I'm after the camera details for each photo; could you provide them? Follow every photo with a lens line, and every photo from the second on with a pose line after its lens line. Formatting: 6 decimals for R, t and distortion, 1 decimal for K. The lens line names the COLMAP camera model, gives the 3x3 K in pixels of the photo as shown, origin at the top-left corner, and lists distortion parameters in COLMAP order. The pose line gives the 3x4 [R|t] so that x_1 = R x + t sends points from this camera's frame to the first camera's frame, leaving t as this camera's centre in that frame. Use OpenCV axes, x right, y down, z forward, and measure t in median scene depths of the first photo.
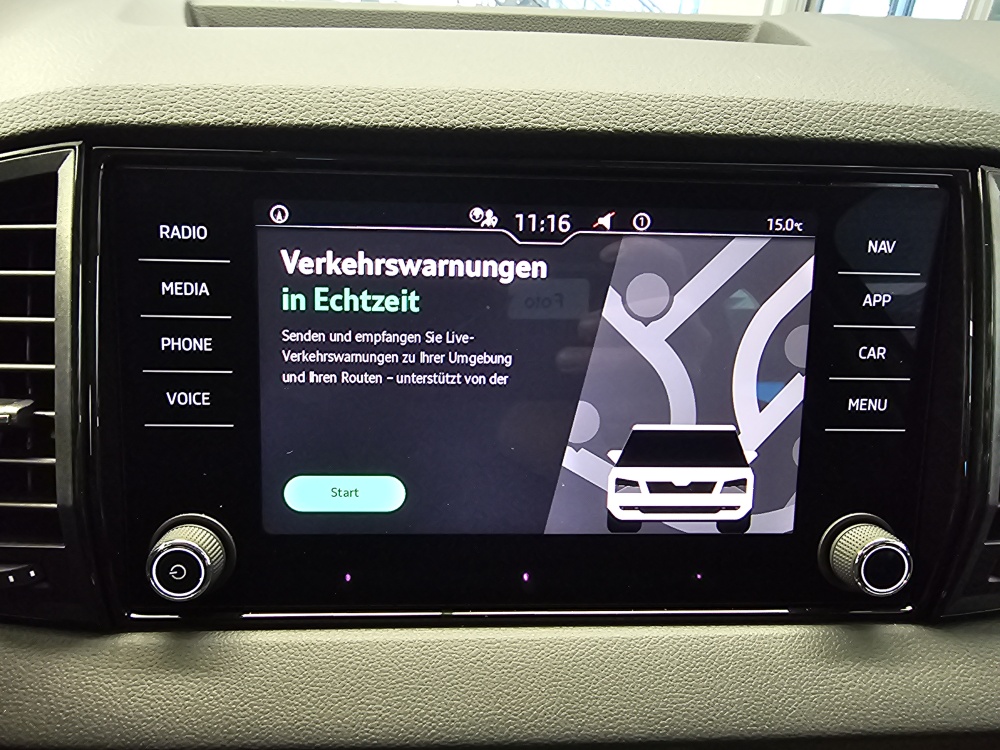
lens RADIAL K [[693.7, 0, 453.3], [0, 693.7, 372.6], [0, 0, 1]] dist [0.009395, -0.002973]
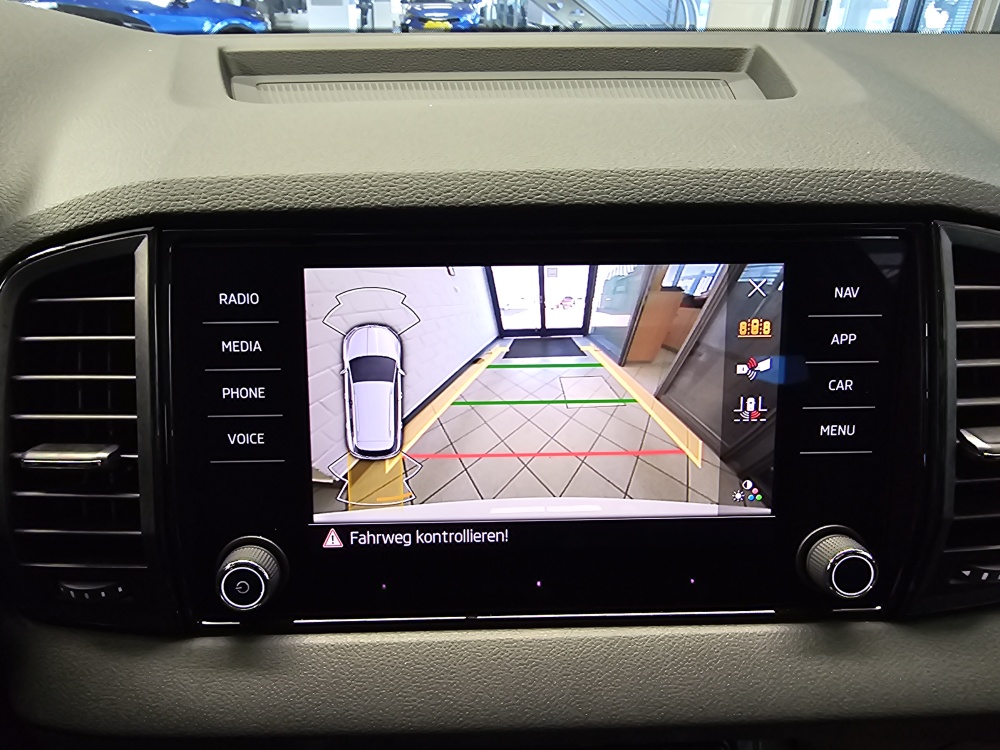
lens RADIAL K [[693.7, 0, 447.2], [0, 693.7, 363.2], [0, 0, 1]] dist [0.009395, -0.002973]
pose [[0.999316, -0.021957, -0.029743, -0.004630], [0.022389, 0.999648, 0.014259, -0.100118], [0.029420, -0.014916, 0.999456, -0.160779]]
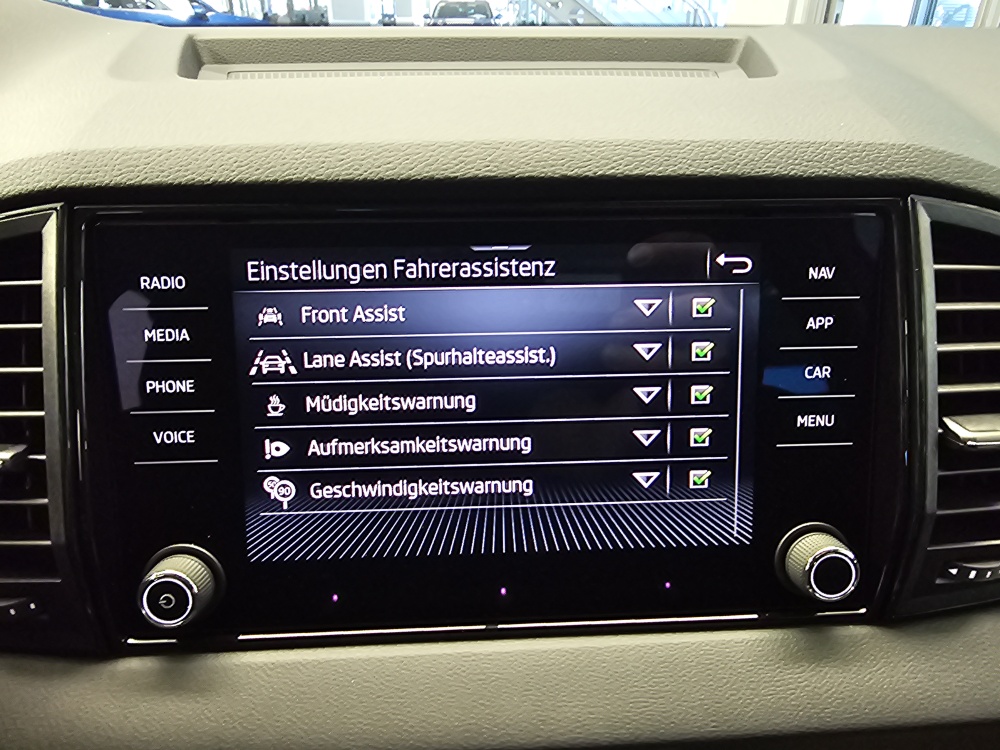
lens RADIAL K [[693.7, 0, 492.5], [0, 693.7, 366.7], [0, 0, 1]] dist [0.009395, -0.002973]
pose [[0.999505, -0.031414, -0.001643, 0.113695], [0.031415, 0.999506, 0.000709, -0.056403], [0.001620, -0.000761, 0.999998, -0.066663]]
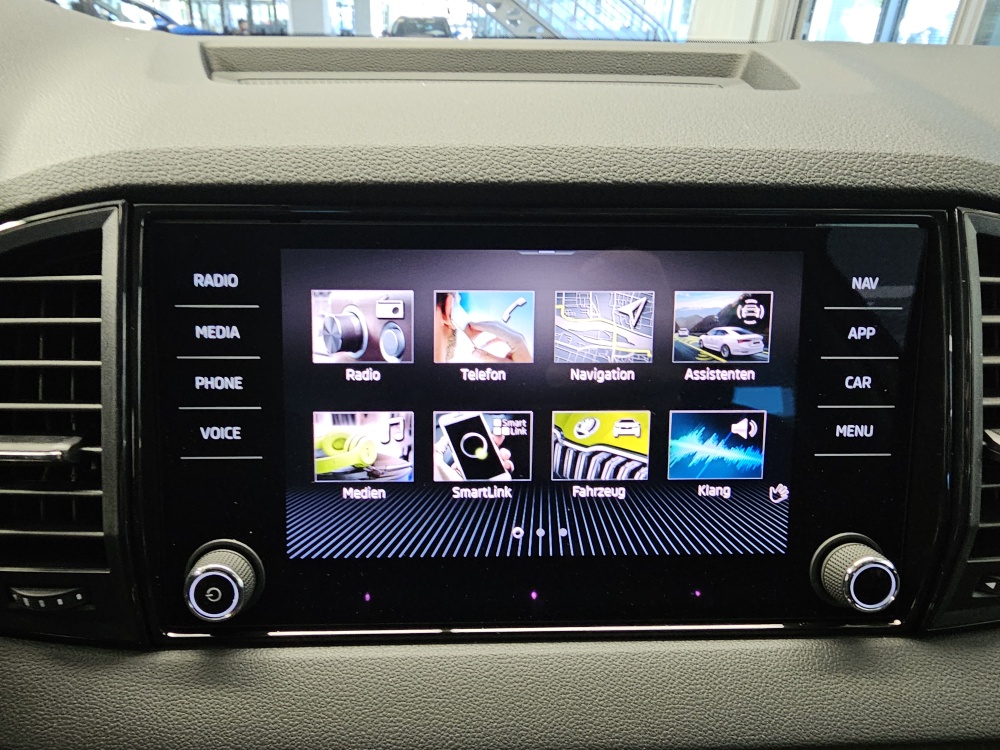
lens RADIAL K [[693.7, 0, 434.1], [0, 693.7, 374.7], [0, 0, 1]] dist [0.009395, -0.002973]
pose [[0.999842, -0.011427, -0.013618, -0.033698], [0.011296, 0.999890, -0.009632, -0.039673], [0.013726, 0.009477, 0.999861, -0.077710]]
